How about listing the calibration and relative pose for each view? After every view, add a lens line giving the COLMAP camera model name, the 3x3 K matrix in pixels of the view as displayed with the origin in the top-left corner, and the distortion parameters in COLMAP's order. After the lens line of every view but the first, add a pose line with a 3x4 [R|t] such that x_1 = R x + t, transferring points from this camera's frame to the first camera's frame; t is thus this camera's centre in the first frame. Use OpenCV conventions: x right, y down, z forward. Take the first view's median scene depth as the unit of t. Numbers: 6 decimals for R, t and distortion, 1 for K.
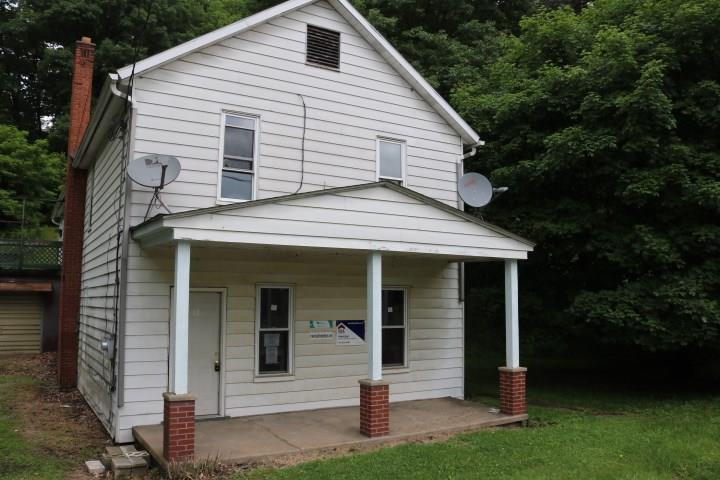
lens RADIAL K [[585.6, 0, 355.6], [0, 585.6, 241.8], [0, 0, 1]] dist [-0.152890, 0.118236]
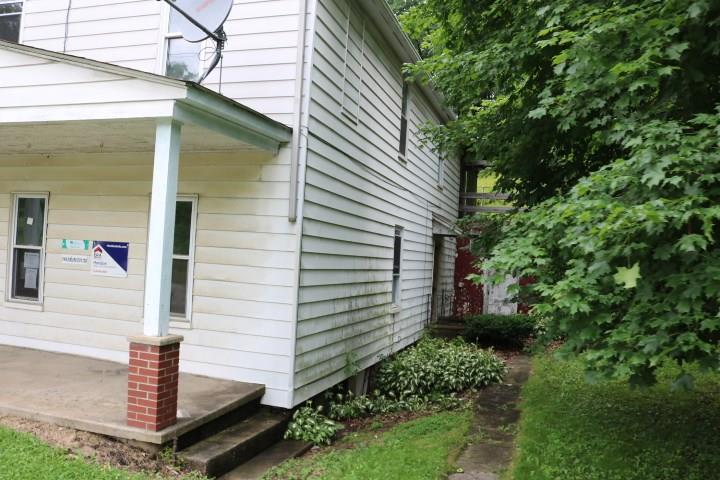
lens RADIAL K [[585.6, 0, 355.6], [0, 585.6, 241.8], [0, 0, 1]] dist [-0.152890, 0.118236]
pose [[0.660226, 0.004887, -0.751051, 0.730945], [0.019968, 0.999511, 0.024058, 0.124612], [0.750802, -0.030881, 0.659805, 0.768389]]
